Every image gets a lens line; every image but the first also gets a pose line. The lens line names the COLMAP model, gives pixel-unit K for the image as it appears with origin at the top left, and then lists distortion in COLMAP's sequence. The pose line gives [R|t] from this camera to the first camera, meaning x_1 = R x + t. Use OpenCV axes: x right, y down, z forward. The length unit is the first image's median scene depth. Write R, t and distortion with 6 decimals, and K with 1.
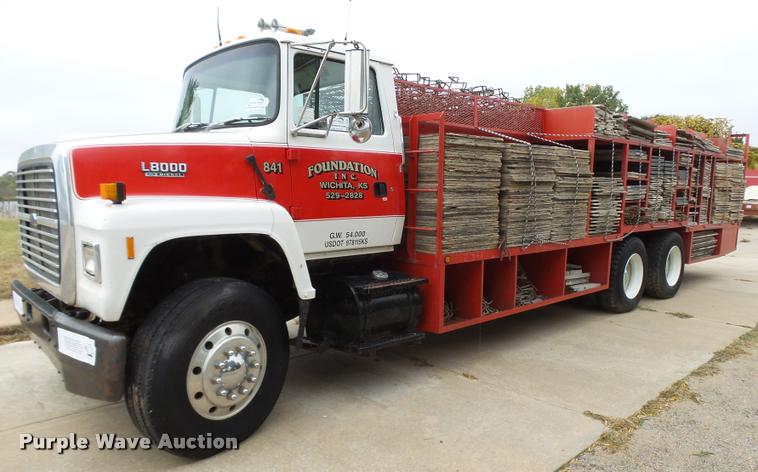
lens RADIAL K [[533.6, 0, 373.5], [0, 533.6, 251.6], [0, 0, 1]] dist [0.005134, 0.002304]
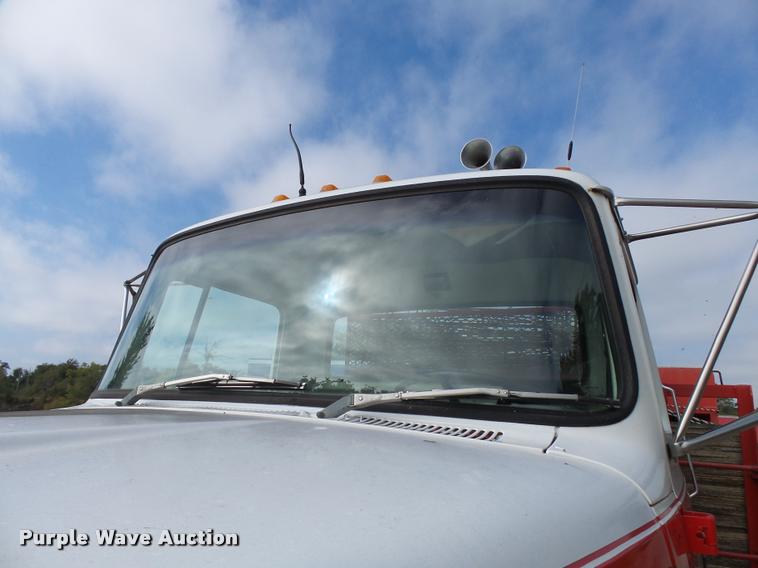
lens RADIAL K [[520.8, 0, 385.9], [0, 520.8, 289.4], [0, 0, 1]] dist [-0.000696, 0.001416]
pose [[0.941472, 0.117460, 0.315964, -0.394402], [-0.005369, 0.942433, -0.334351, -0.200893], [-0.337048, 0.313085, 0.887905, 0.721950]]
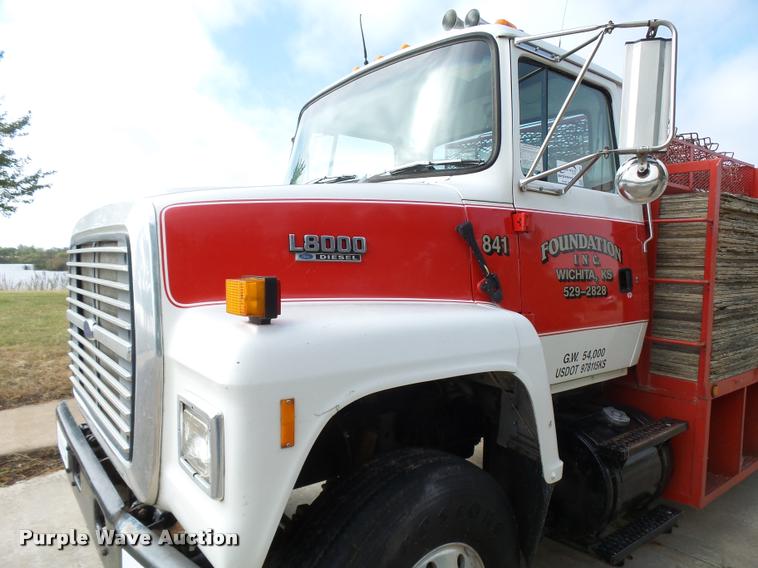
lens RADIAL K [[520.8, 0, 372.3], [0, 520.8, 288.6], [0, 0, 1]] dist [-0.000696, 0.001416]
pose [[0.997151, 0.015328, -0.073863, -0.256806], [-0.020034, 0.997788, -0.063390, -0.067577], [0.072728, 0.064689, 0.995252, 0.408634]]
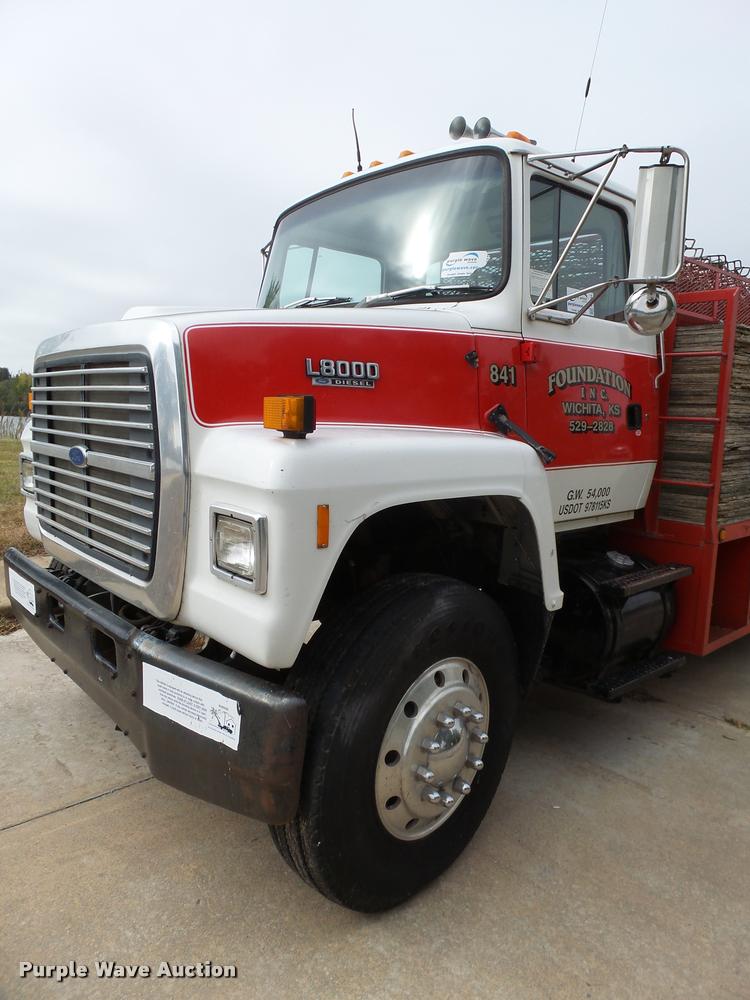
lens RADIAL K [[687.1, 0, 369.2], [0, 687.1, 495.6], [0, 0, 1]] dist [-0.000696, 0.001416]
pose [[0.999626, 0.025673, -0.009437, -0.294987], [-0.025580, 0.999624, 0.009864, -0.031412], [0.009687, -0.009619, 0.999907, 0.255463]]
